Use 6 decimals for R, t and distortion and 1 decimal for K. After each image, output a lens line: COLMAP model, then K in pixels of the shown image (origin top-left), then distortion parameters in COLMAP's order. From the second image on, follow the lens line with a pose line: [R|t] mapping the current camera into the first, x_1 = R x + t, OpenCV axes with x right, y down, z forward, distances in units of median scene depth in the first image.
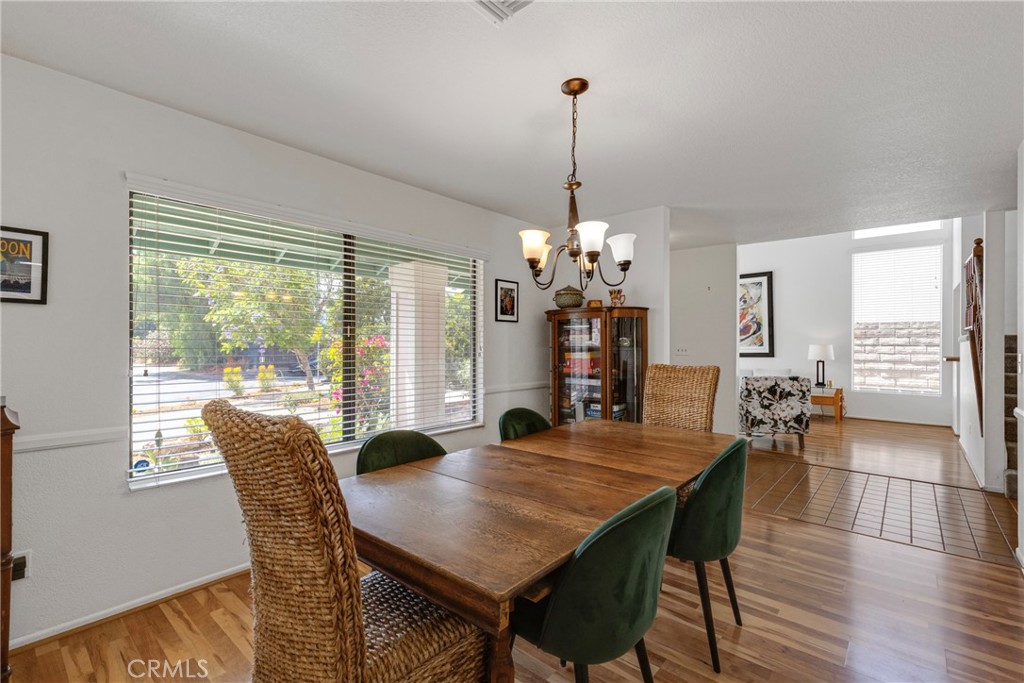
lens RADIAL K [[461.3, 0, 512.0], [0, 461.3, 341.5], [0, 0, 1]] dist [0.000132, -0.000039]
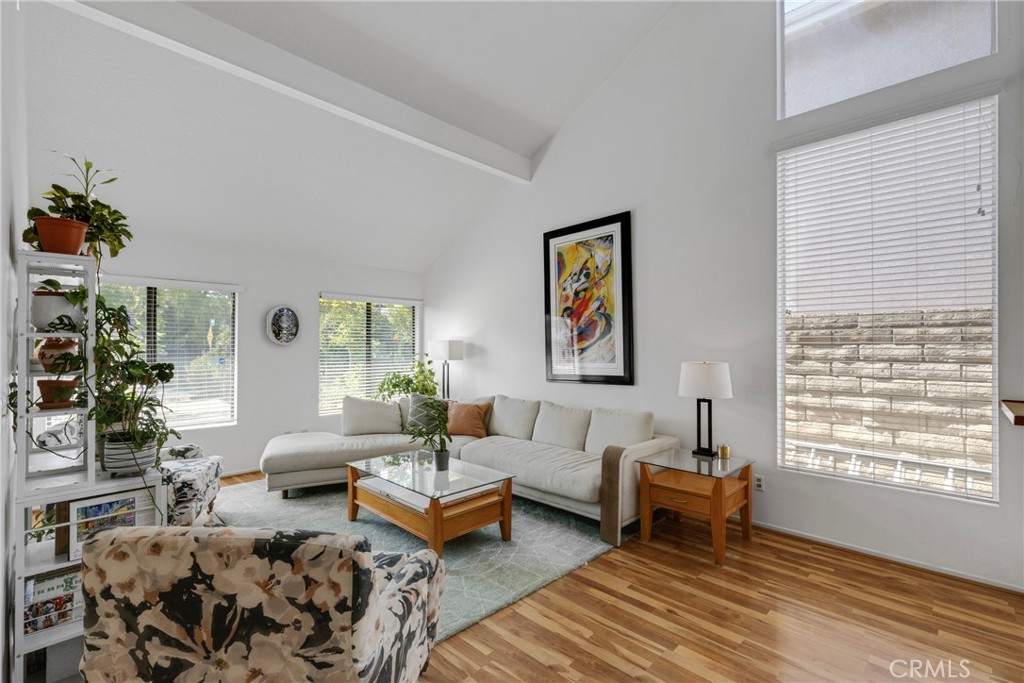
lens RADIAL K [[459.7, 0, 512.0], [0, 459.7, 341.5], [0, 0, 1]] dist [0.009744, -0.000014]
pose [[0.998522, -0.003063, -0.054268, 0.471529], [0.002695, 0.999973, -0.006850, -0.009659], [0.054288, 0.006693, 0.998503, 0.508376]]
